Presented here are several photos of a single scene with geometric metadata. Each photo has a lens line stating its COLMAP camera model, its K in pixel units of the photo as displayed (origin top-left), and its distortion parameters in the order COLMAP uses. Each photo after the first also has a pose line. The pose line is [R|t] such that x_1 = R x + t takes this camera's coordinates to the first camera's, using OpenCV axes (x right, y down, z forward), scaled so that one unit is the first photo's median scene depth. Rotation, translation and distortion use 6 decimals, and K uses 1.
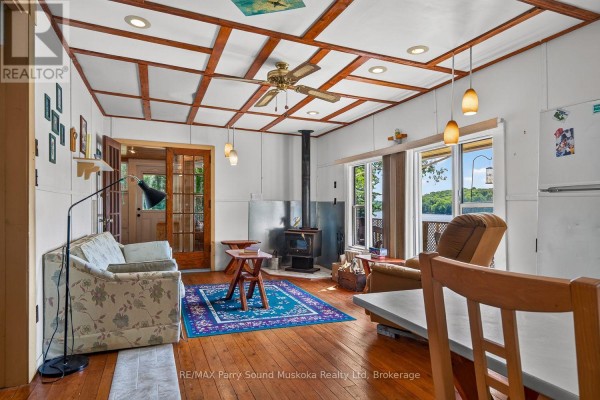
lens RADIAL K [[340.0, 0, 292.8], [0, 340.0, 203.0], [0, 0, 1]] dist [0.002996, -0.002116]
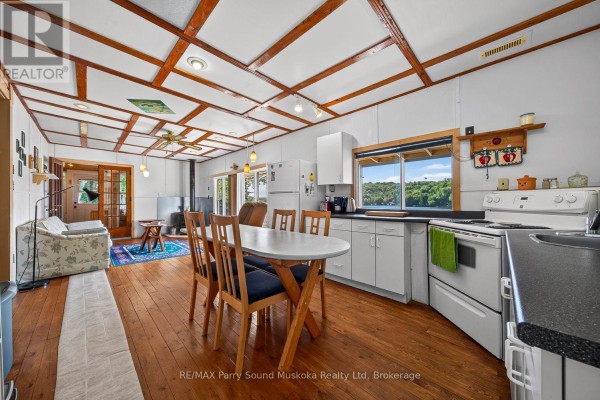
lens RADIAL K [[208.7, 0, 284.9], [0, 208.7, 196.0], [0, 0, 1]] dist [0.000584, 0.000081]
pose [[0.928776, -0.004610, 0.370614, 0.142981], [0.007532, 0.999951, -0.006438, 0.001070], [-0.370566, 0.008771, 0.928765, -0.432132]]
